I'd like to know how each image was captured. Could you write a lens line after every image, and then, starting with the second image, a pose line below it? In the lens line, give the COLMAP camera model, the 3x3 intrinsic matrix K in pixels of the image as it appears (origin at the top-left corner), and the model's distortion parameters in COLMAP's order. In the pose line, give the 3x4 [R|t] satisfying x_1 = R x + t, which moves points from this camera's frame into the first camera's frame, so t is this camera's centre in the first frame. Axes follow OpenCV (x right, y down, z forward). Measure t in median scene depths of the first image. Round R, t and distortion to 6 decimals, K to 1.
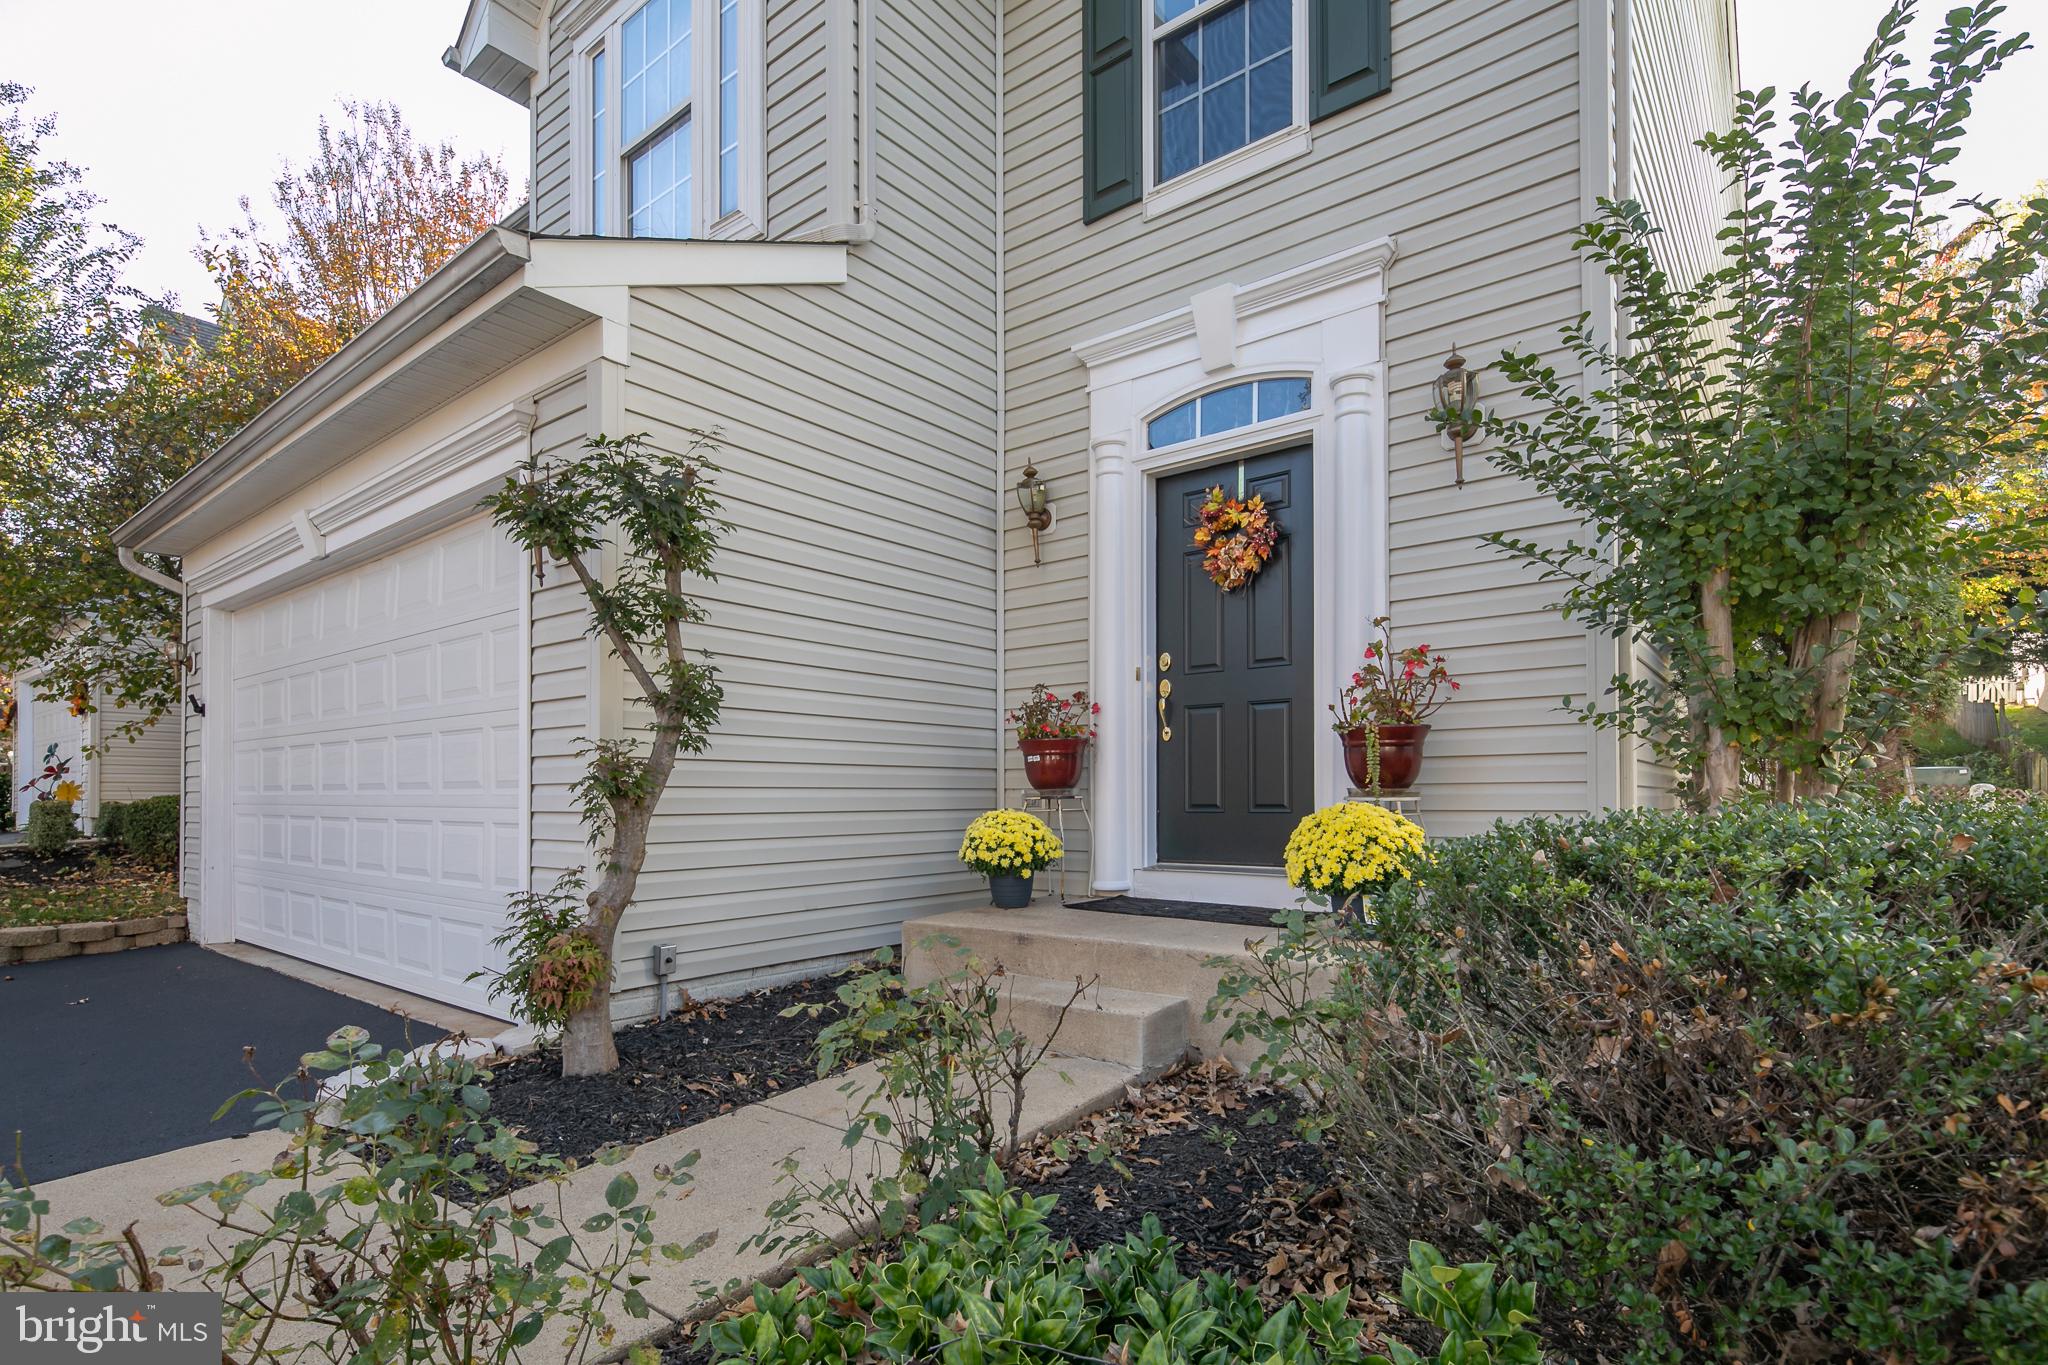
lens RADIAL K [[1006.5, 0, 999.6], [0, 1006.5, 781.1], [0, 0, 1]] dist [0.001216, -0.001393]
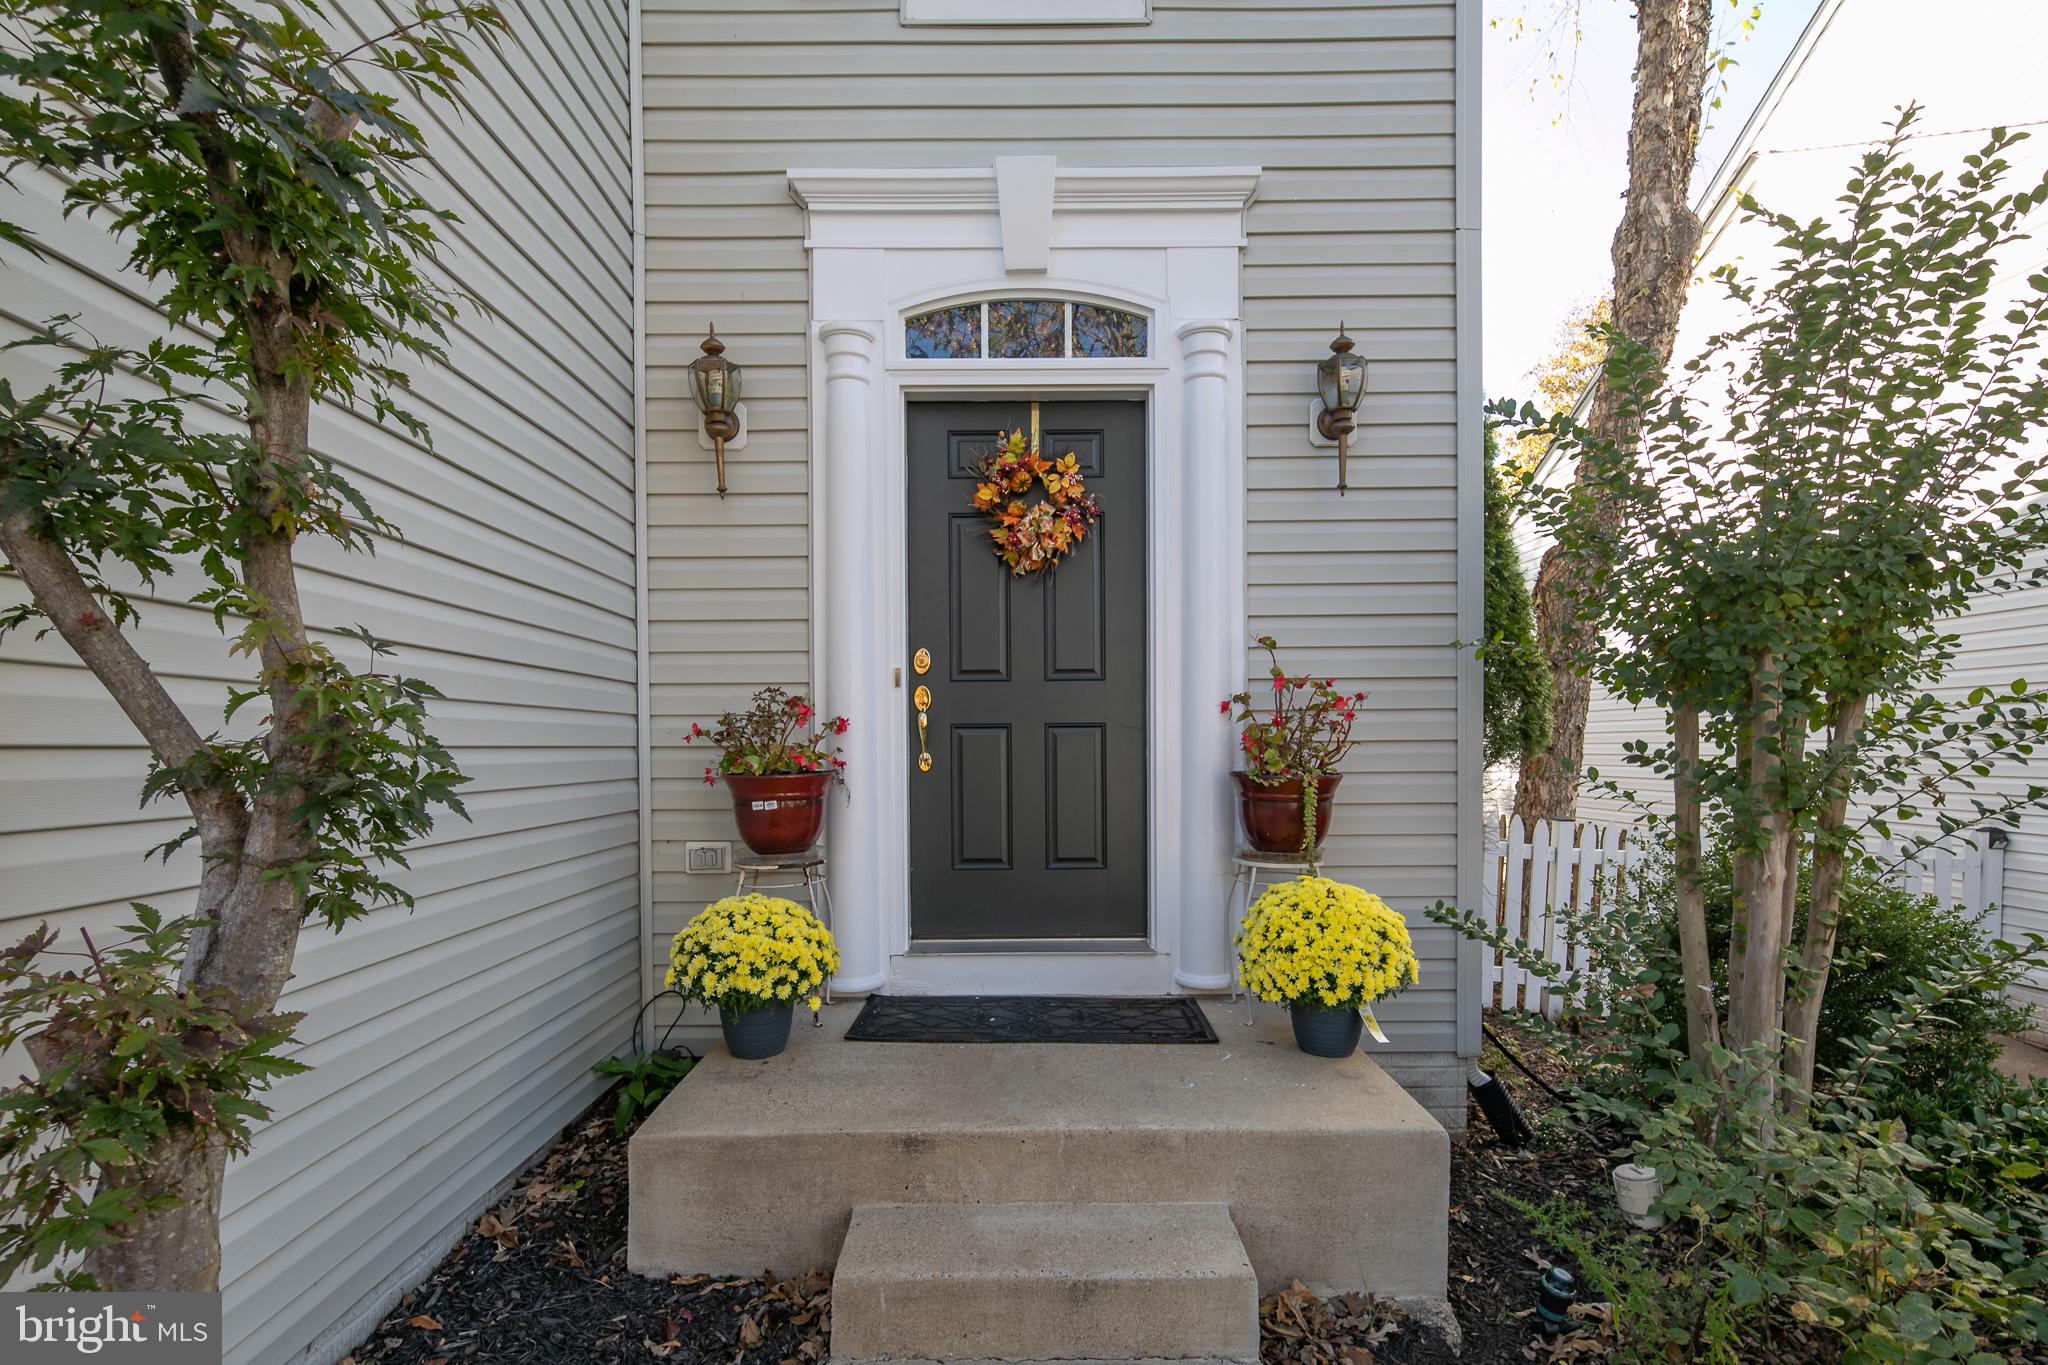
lens RADIAL K [[1006.5, 0, 1026.4], [0, 1006.5, 762.7], [0, 0, 1]] dist [0.001216, -0.001393]
pose [[0.773385, -0.010719, 0.633846, -0.250971], [-0.006826, 0.999658, 0.025235, -0.069293], [-0.633900, -0.023843, 0.773047, 0.423389]]
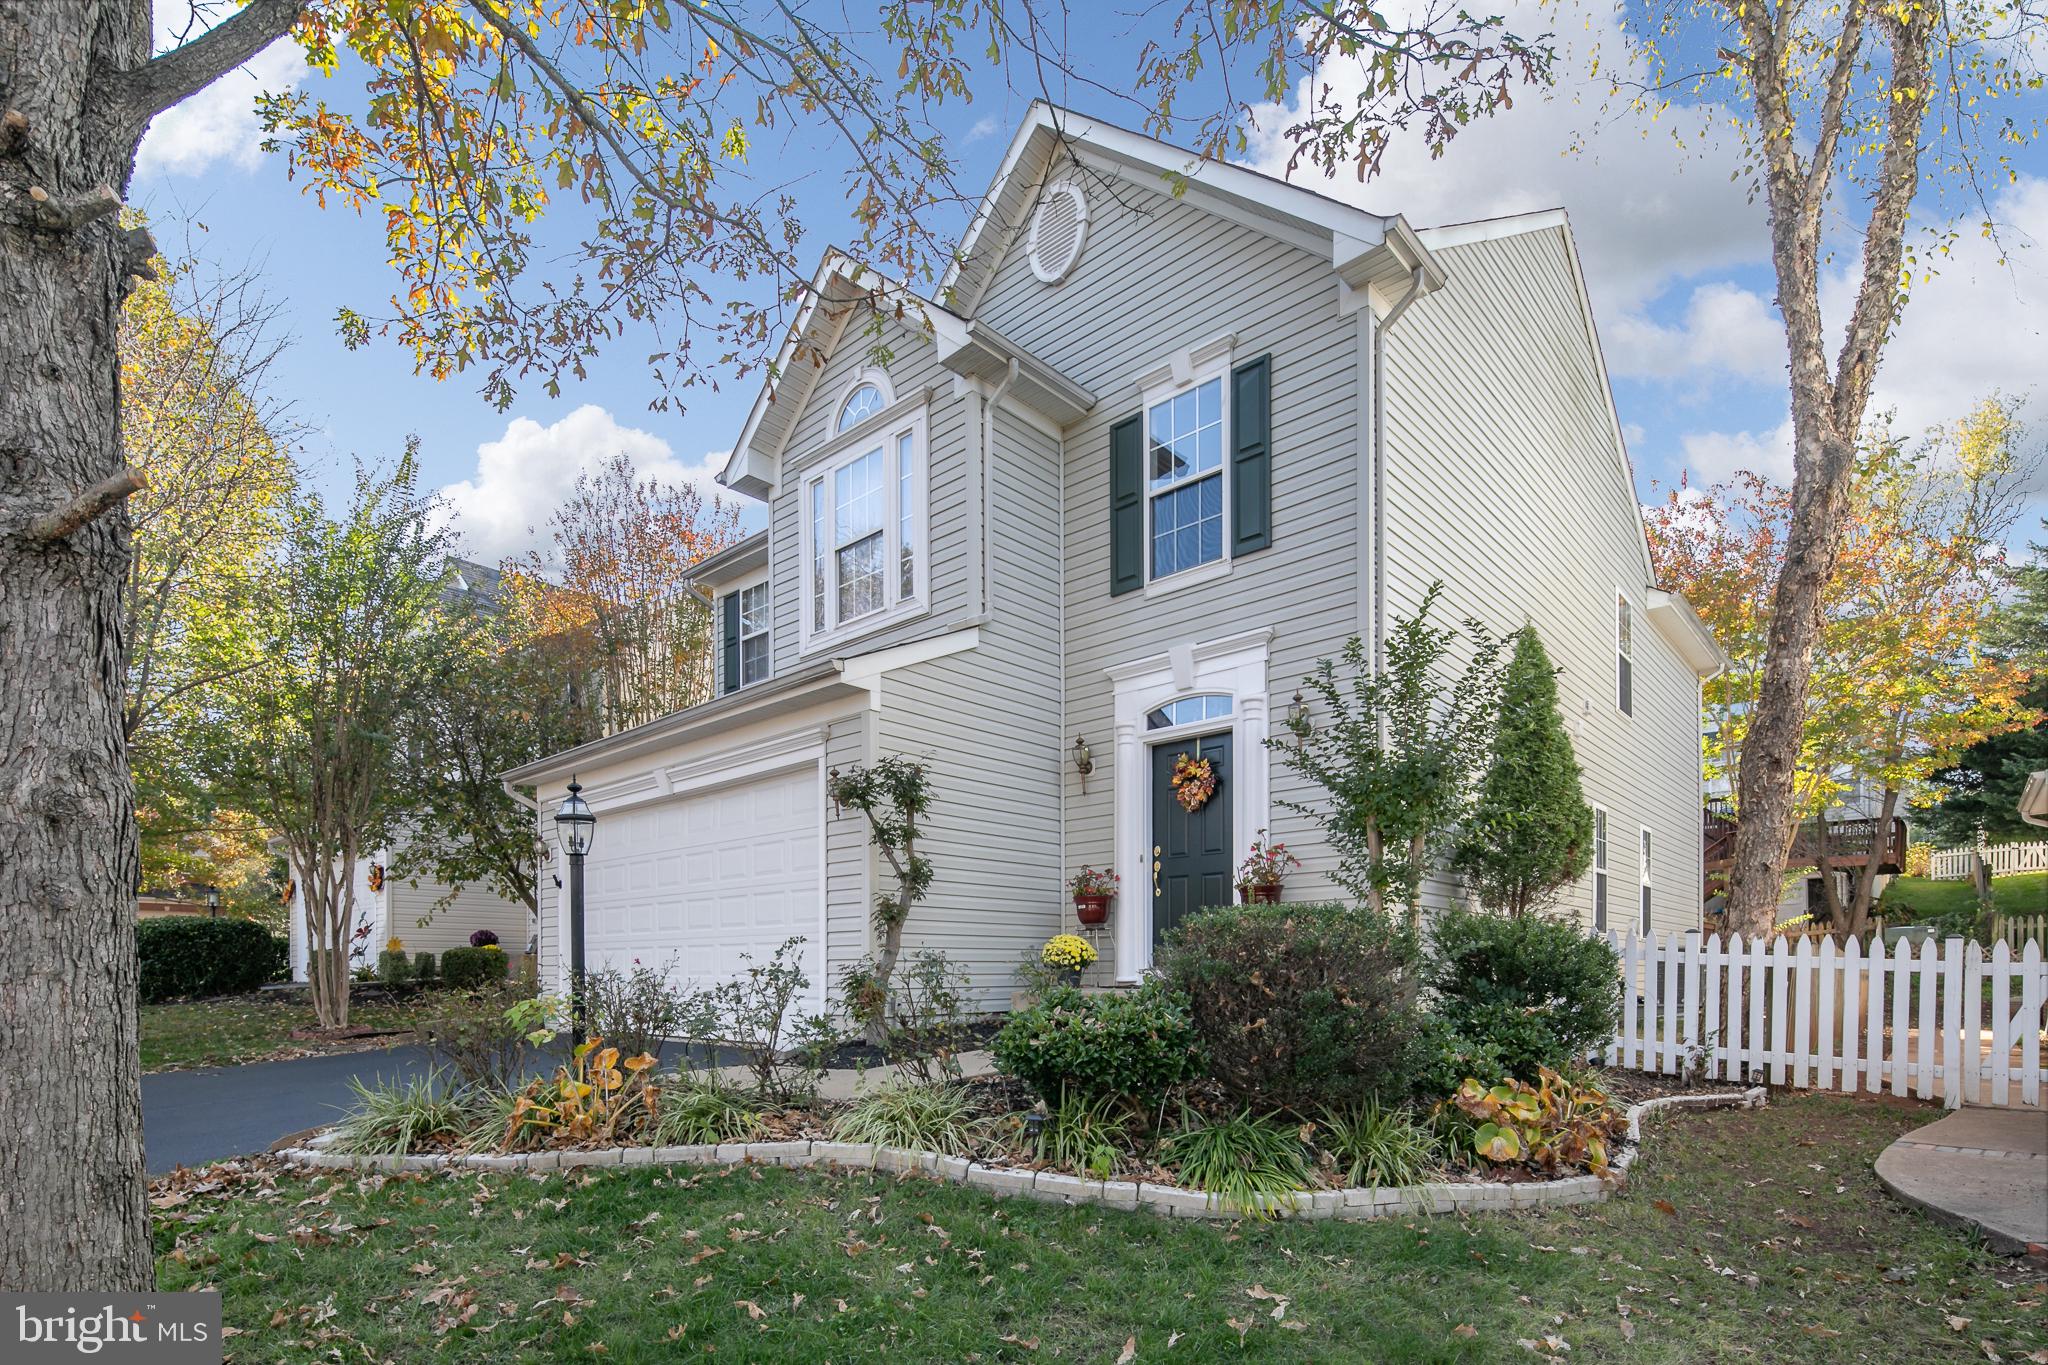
lens RADIAL K [[1006.5, 0, 996.1], [0, 1006.5, 966.5], [0, 0, 1]] dist [0.001216, -0.001393]
pose [[0.998023, -0.002214, -0.062818, -0.006305], [0.002992, 0.999920, 0.012297, 0.063614], [0.062786, -0.012461, 0.997949, -0.821992]]
